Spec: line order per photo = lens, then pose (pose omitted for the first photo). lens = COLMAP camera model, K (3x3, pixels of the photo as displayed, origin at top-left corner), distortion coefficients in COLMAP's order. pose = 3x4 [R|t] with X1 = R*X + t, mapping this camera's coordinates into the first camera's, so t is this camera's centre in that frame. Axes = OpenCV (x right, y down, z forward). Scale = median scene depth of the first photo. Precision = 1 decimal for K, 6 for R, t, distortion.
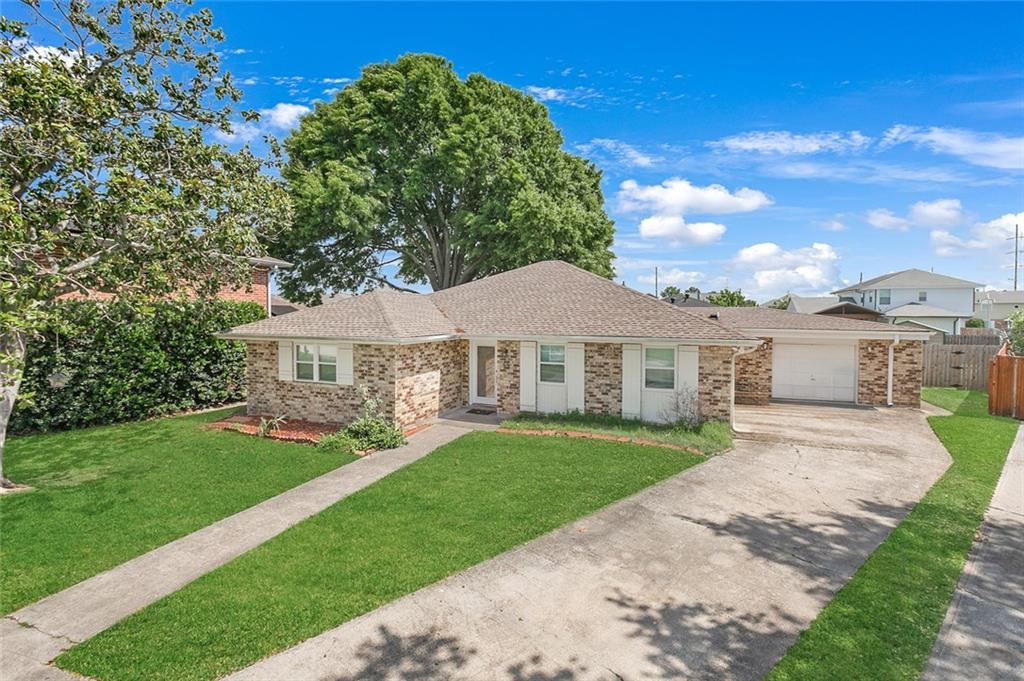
lens RADIAL K [[468.3, 0, 515.8], [0, 468.3, 343.4], [0, 0, 1]] dist [-0.001641, 0.000506]
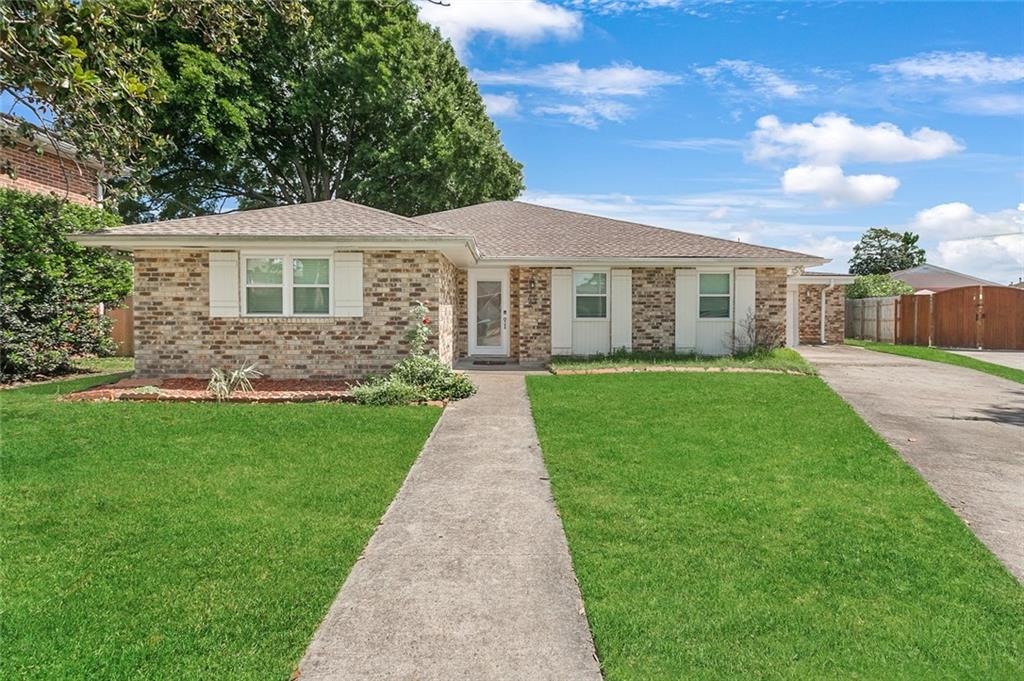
lens RADIAL K [[468.3, 0, 508.1], [0, 468.3, 331.8], [0, 0, 1]] dist [-0.001641, 0.000506]
pose [[0.922715, -0.017894, 0.385068, -0.394720], [0.025050, 0.999594, -0.013575, 0.119564], [-0.384669, 0.022172, 0.922788, 0.298992]]
